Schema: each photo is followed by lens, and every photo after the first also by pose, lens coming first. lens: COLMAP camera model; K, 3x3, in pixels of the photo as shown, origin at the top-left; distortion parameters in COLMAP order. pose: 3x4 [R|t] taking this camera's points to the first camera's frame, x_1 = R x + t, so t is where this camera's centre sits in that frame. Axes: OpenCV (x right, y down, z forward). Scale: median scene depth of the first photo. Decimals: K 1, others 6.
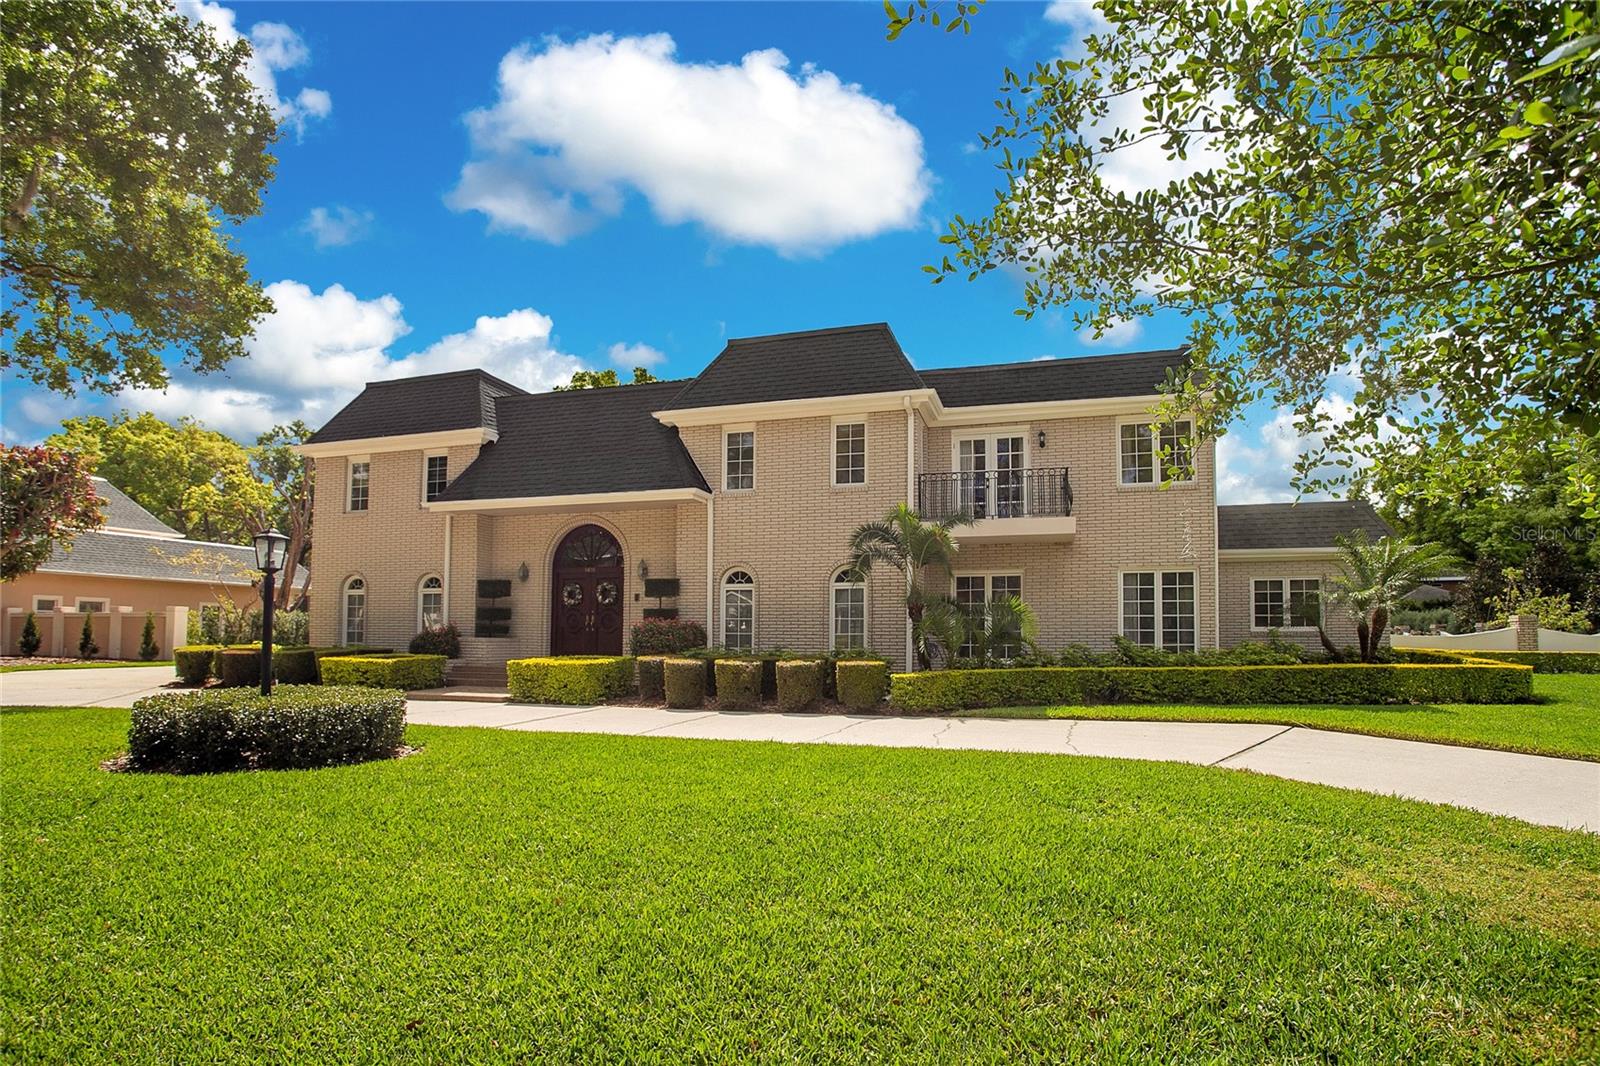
lens RADIAL K [[818.3, 0, 798.4], [0, 818.3, 532.0], [0, 0, 1]] dist [-0.063360, 0.025620]
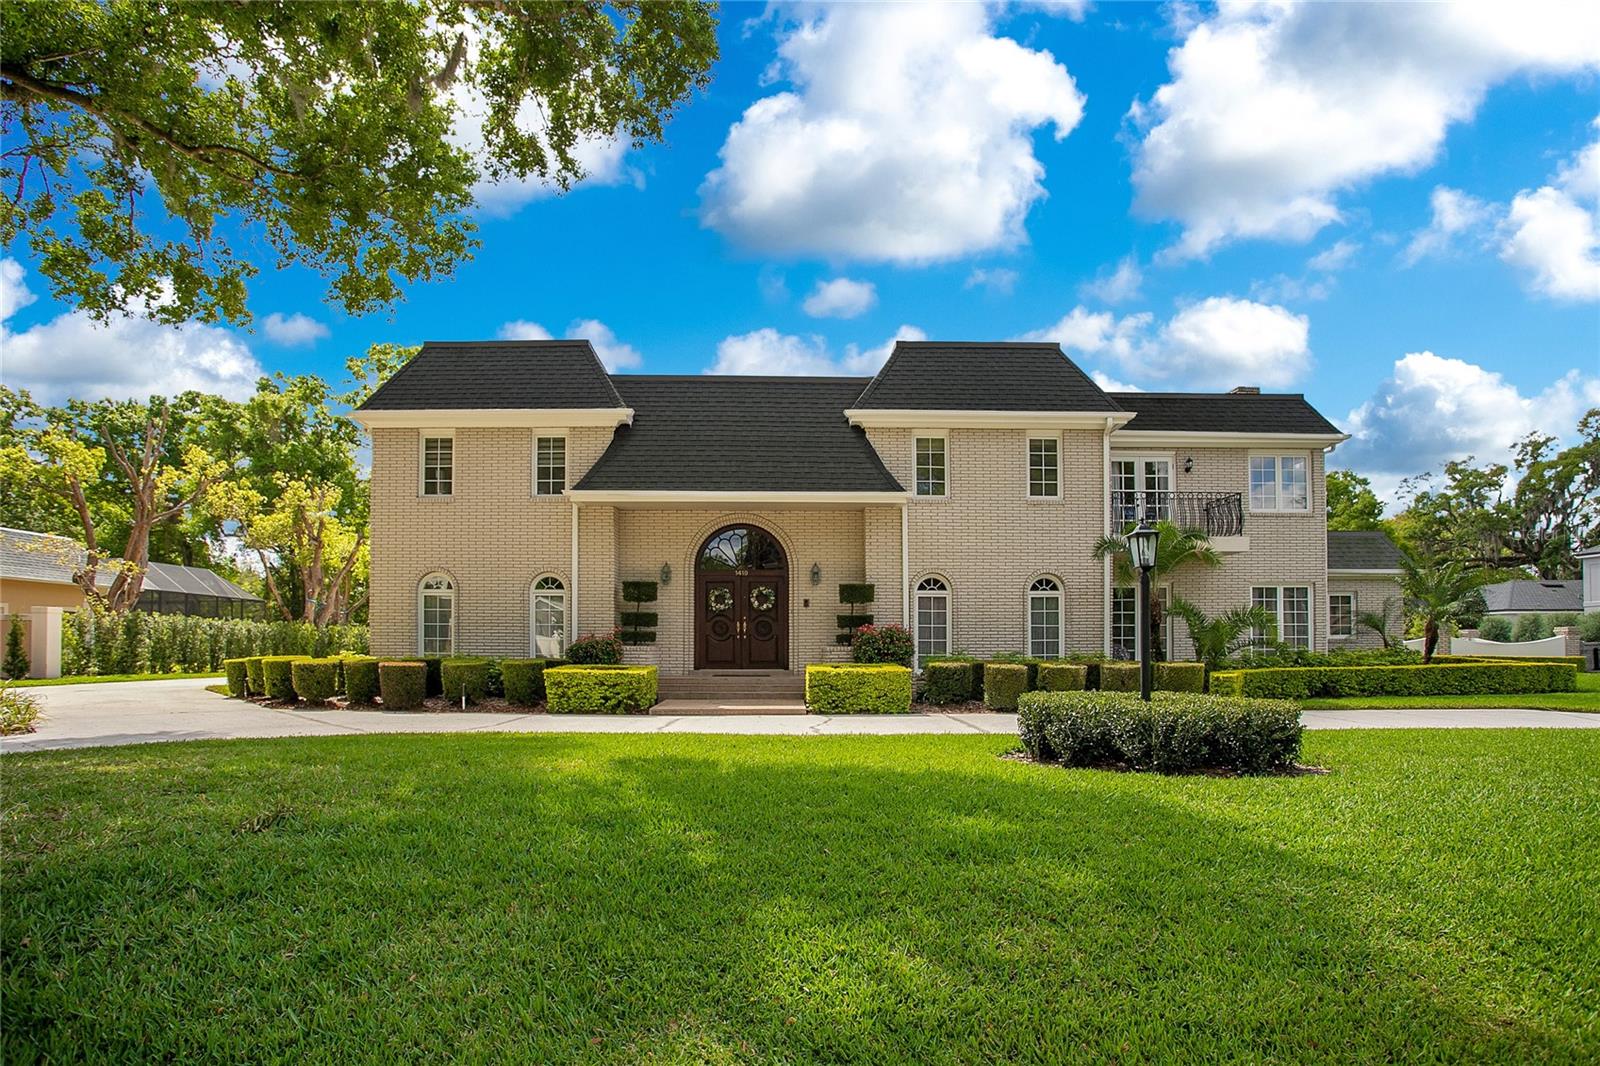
lens RADIAL K [[818.3, 0, 809.7], [0, 818.3, 565.1], [0, 0, 1]] dist [-0.063360, 0.025620]
pose [[0.952124, 0.027085, 0.304510, -0.470985], [-0.035939, 0.999077, 0.023509, 0.013192], [-0.303592, -0.033327, 0.952219, 0.089916]]
